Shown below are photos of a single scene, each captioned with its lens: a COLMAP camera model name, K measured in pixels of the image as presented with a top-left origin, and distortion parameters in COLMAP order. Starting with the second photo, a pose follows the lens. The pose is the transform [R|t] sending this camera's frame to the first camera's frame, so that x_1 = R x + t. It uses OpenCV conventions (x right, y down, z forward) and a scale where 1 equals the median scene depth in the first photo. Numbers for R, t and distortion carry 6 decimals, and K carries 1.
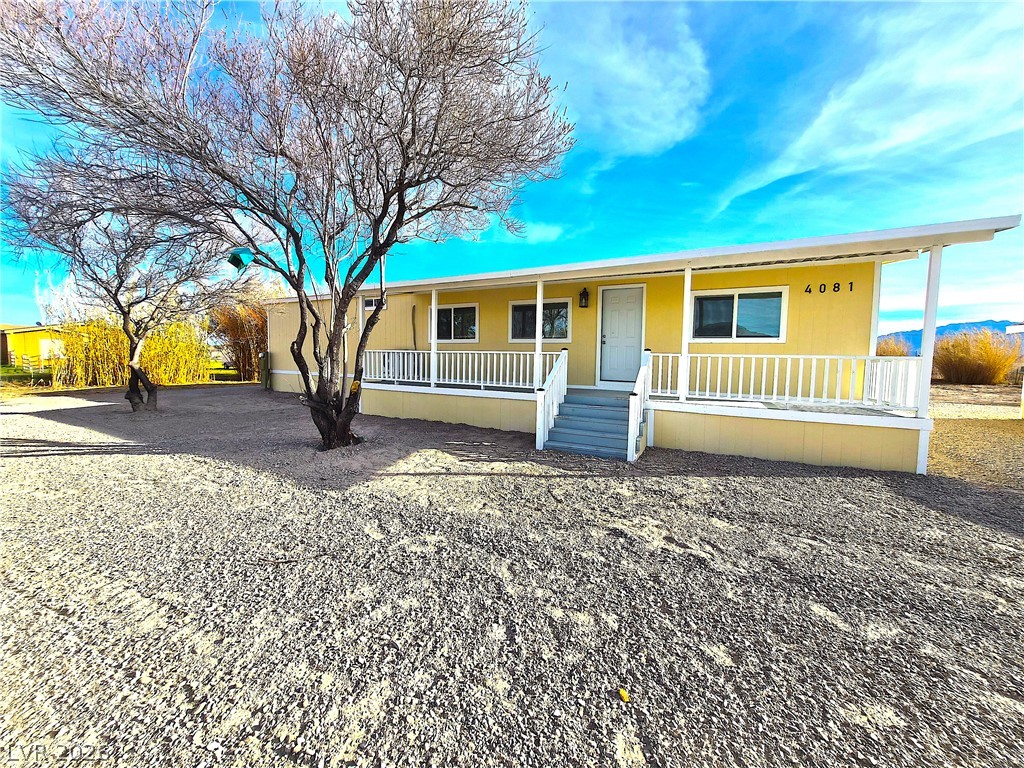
lens RADIAL K [[397.2, 0, 517.6], [0, 397.2, 387.3], [0, 0, 1]] dist [-0.002944, -0.000188]
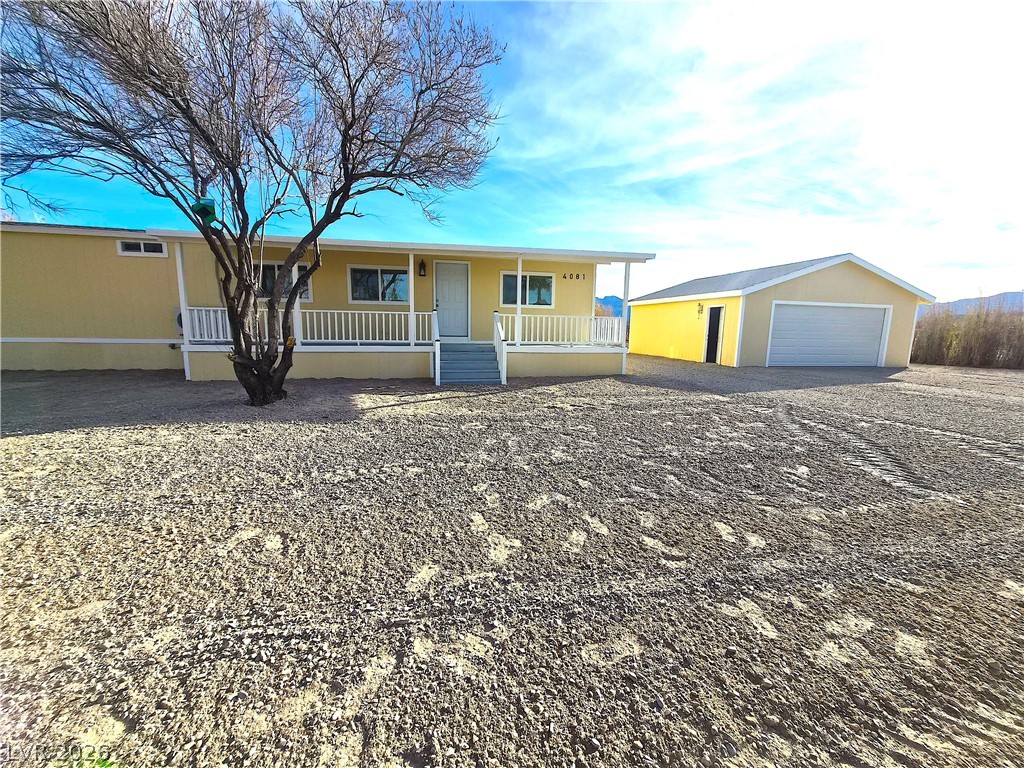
lens RADIAL K [[397.2, 0, 514.1], [0, 397.2, 381.1], [0, 0, 1]] dist [-0.002944, -0.000188]
pose [[0.773070, -0.094104, 0.627301, -0.557691], [0.045982, 0.994646, 0.092544, 0.029077], [-0.632652, -0.042699, 0.773258, -0.190688]]
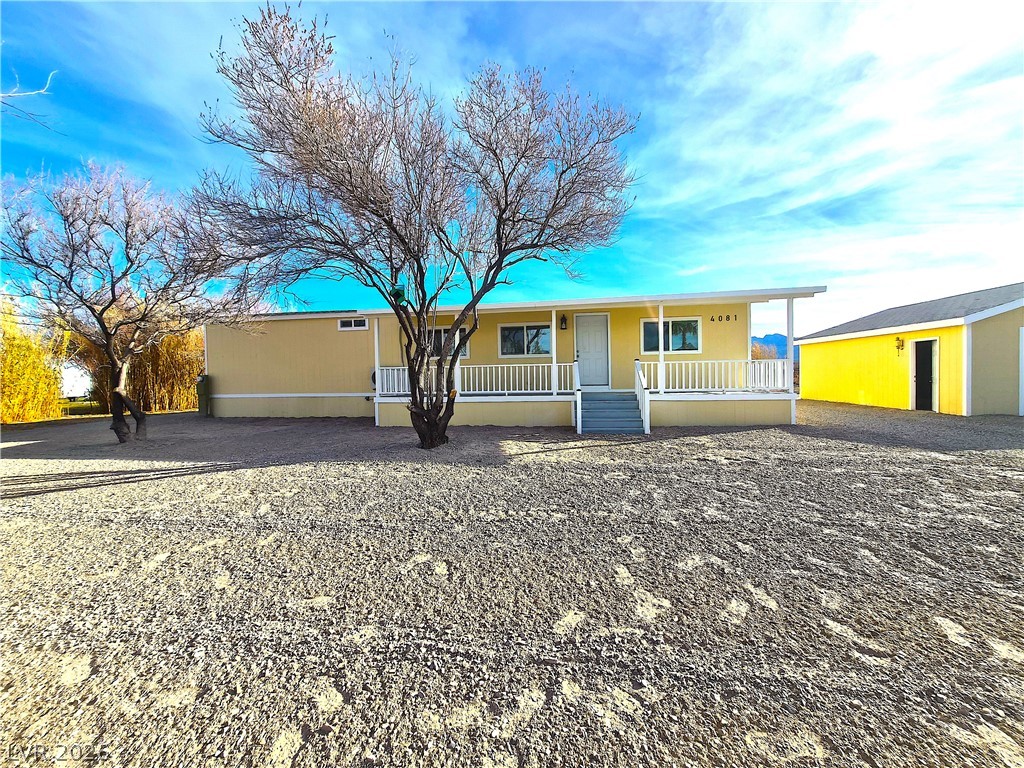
lens RADIAL K [[397.2, 0, 513.4], [0, 397.2, 374.9], [0, 0, 1]] dist [-0.002944, -0.000188]
pose [[0.942097, -0.037550, 0.333232, -0.575502], [0.061775, 0.996138, -0.062397, 0.025747], [-0.329602, 0.079369, 0.940778, -0.216131]]
